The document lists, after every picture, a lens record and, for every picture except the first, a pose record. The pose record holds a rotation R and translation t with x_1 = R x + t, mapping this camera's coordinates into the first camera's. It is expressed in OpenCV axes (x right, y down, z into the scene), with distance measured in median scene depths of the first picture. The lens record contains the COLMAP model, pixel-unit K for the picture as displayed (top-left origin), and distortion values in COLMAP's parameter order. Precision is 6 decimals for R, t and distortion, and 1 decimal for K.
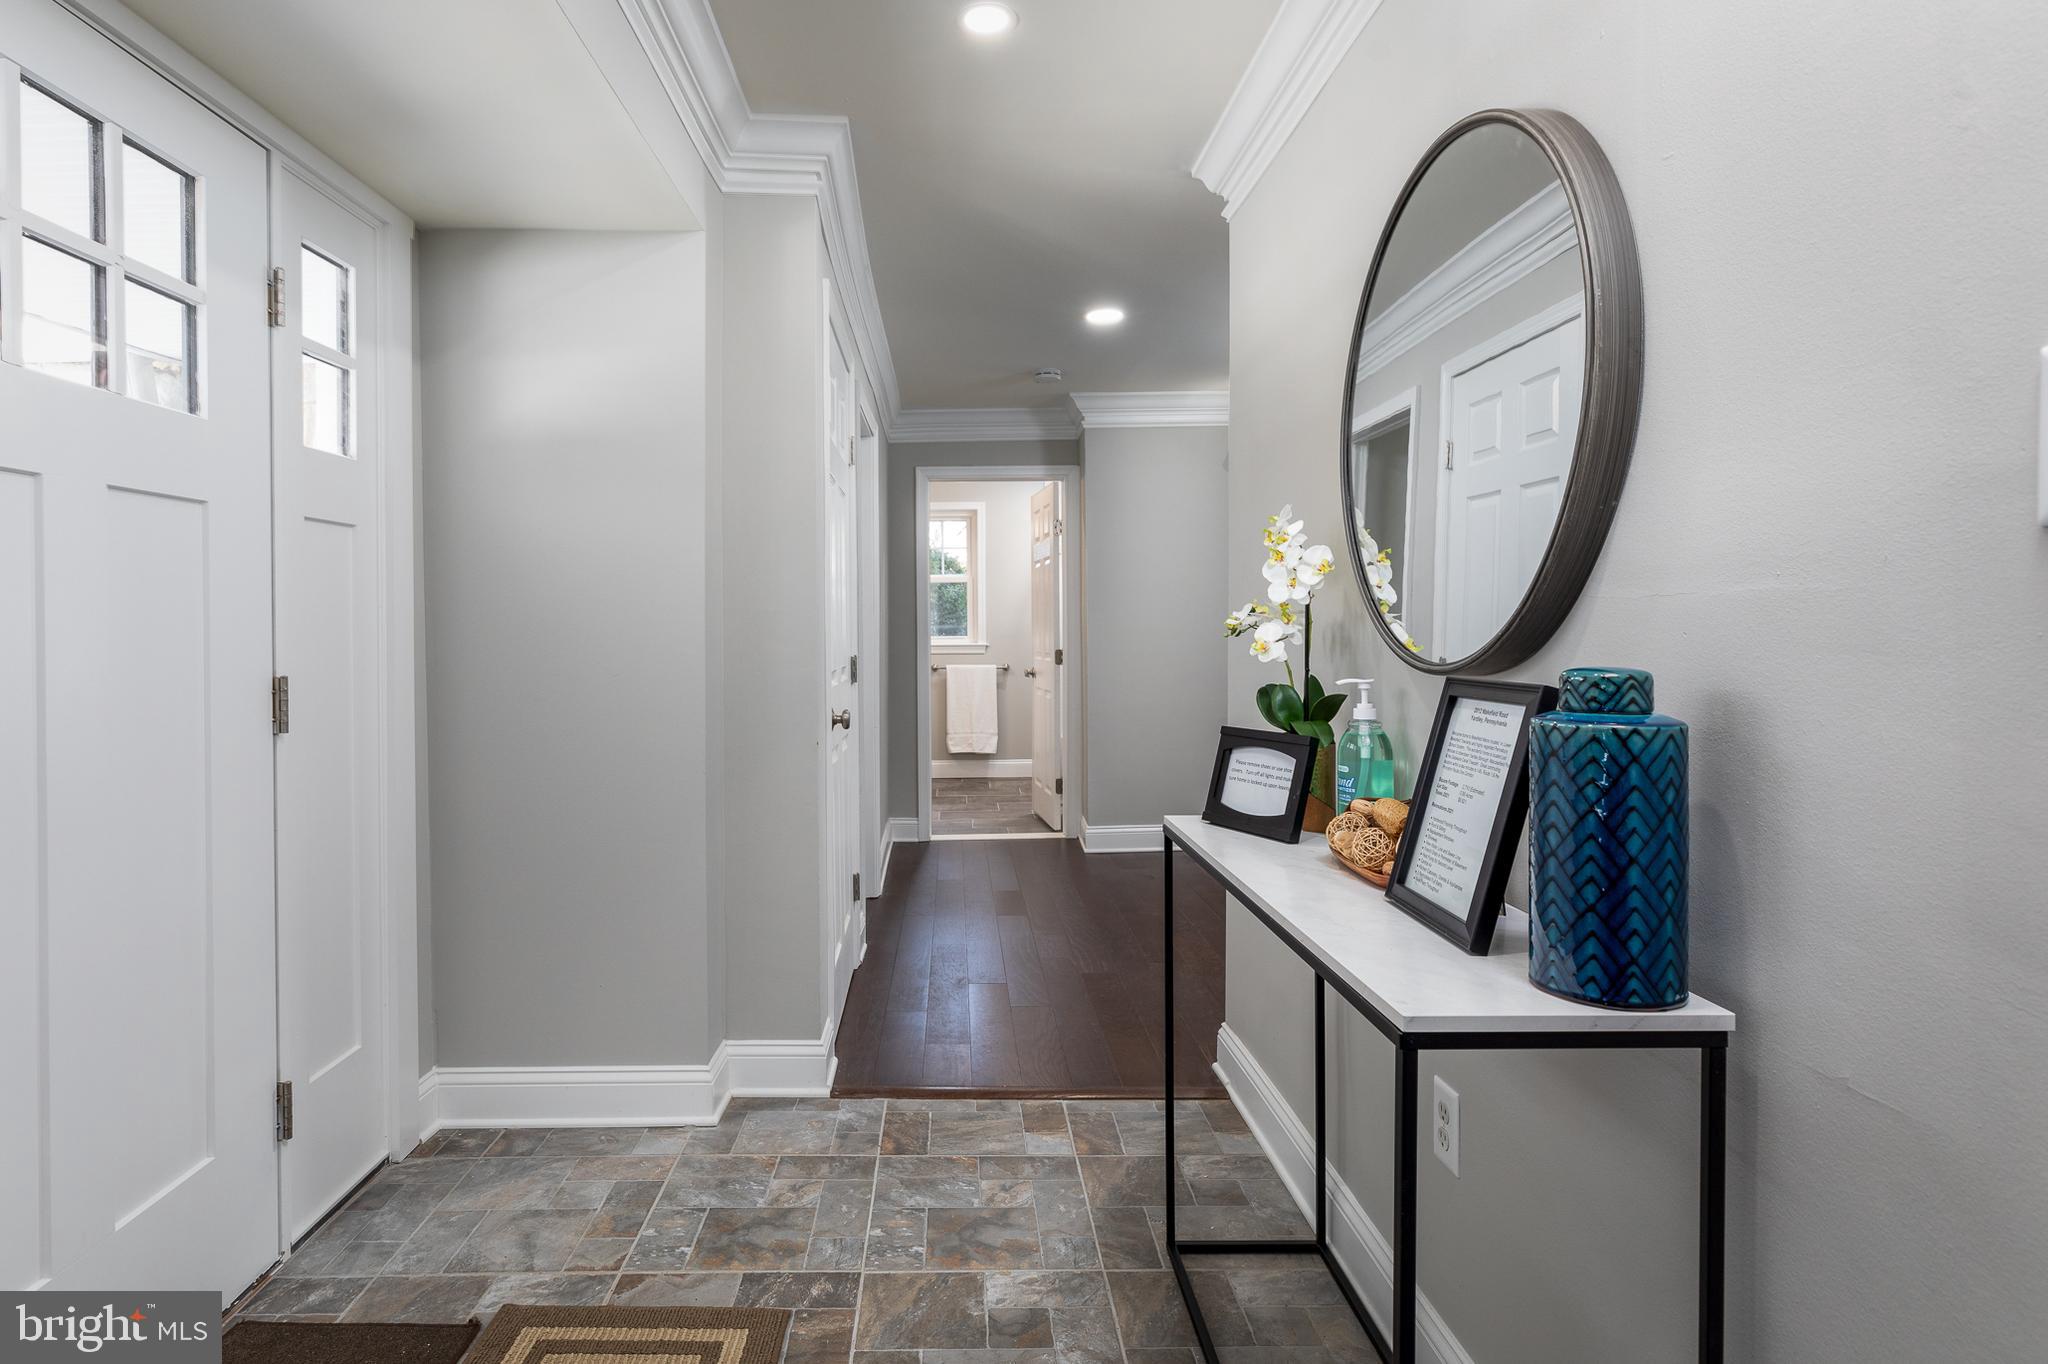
lens RADIAL K [[1057.9, 0, 1020.1], [0, 1057.9, 638.7], [0, 0, 1]] dist [0.000615, 0.000098]
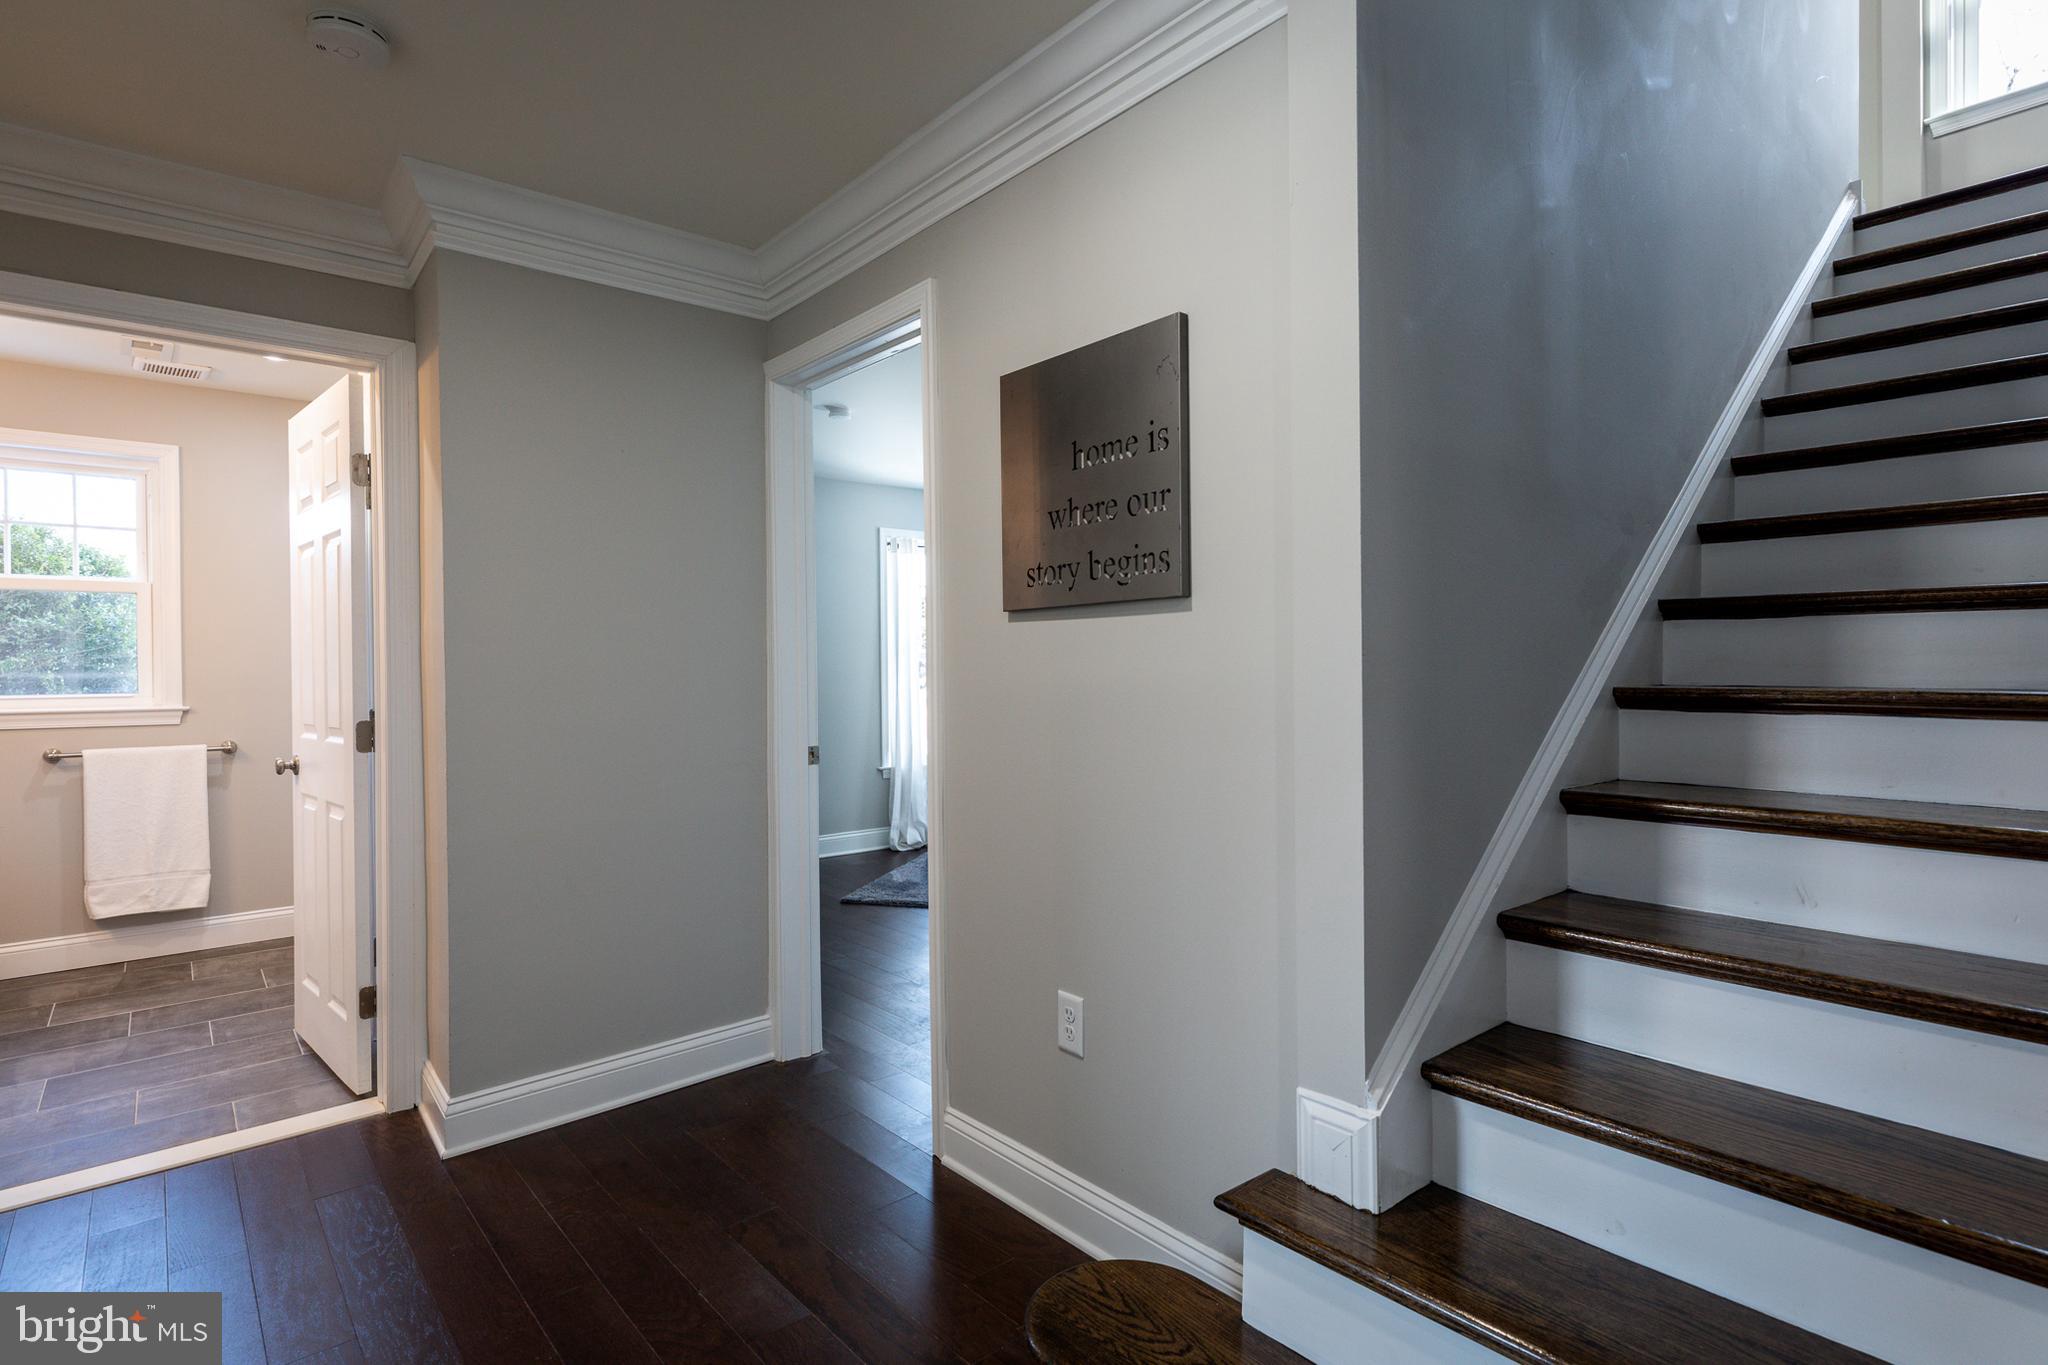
lens RADIAL K [[1022.2, 0, 1024.0], [0, 1022.2, 682.5], [0, 0, 1]] dist [0.002140, 0.000442]
pose [[0.799716, -0.006753, 0.600340, -0.002224], [0.010173, 0.999946, -0.002303, -0.002194], [-0.600292, 0.007949, 0.799741, 0.353322]]
